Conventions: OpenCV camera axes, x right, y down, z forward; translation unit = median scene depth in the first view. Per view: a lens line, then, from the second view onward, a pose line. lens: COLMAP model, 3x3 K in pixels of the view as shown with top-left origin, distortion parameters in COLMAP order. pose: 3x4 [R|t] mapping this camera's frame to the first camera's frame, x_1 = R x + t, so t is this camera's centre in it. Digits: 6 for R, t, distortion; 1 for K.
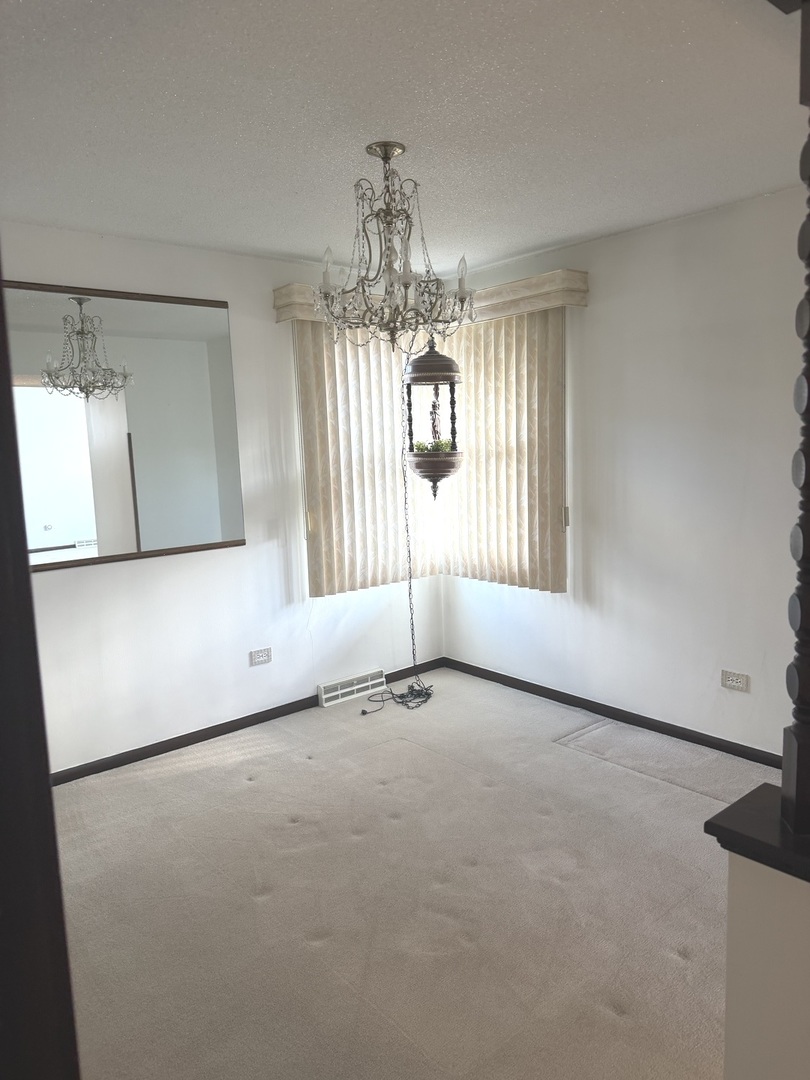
lens RADIAL K [[770.5, 0, 405.0], [0, 770.5, 540.0], [0, 0, 1]] dist [0.255519, -0.004298]
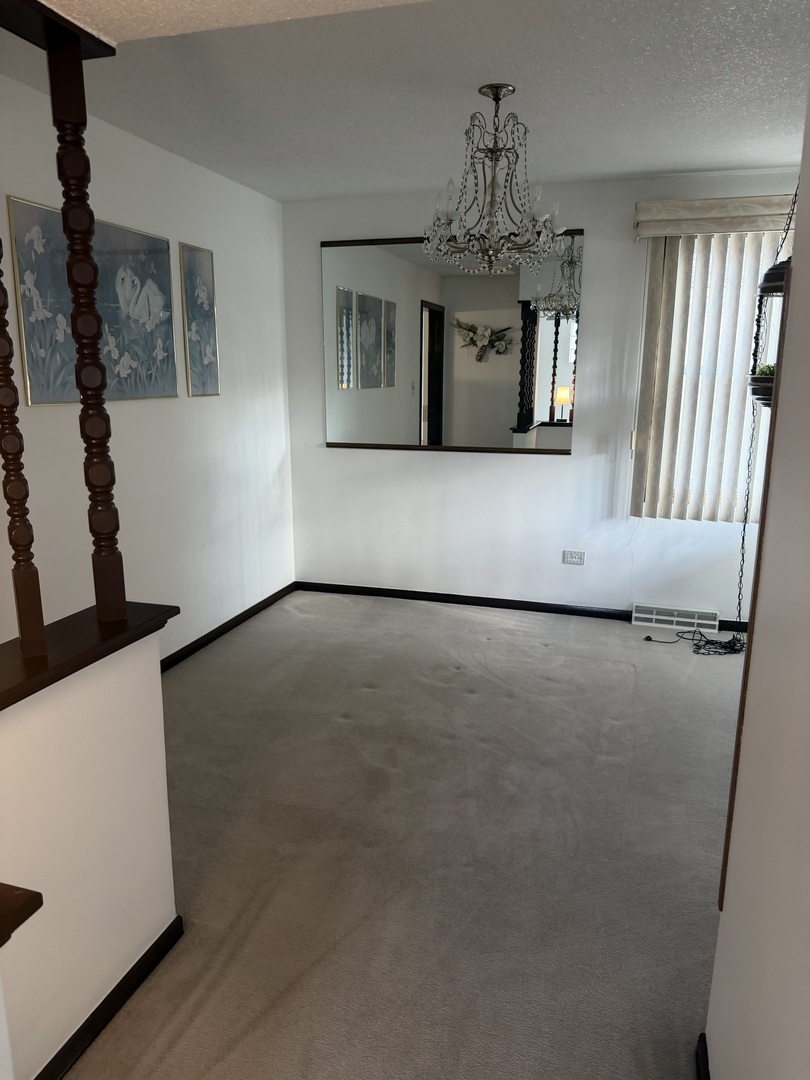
lens RADIAL K [[752.5, 0, 405.0], [0, 752.5, 540.0], [0, 0, 1]] dist [0.022409, -0.002254]
pose [[0.530406, 0.219088, -0.818945, 0.551835], [-0.133792, 0.975555, 0.174331, -0.029205], [0.837120, 0.017102, 0.546753, 0.211714]]
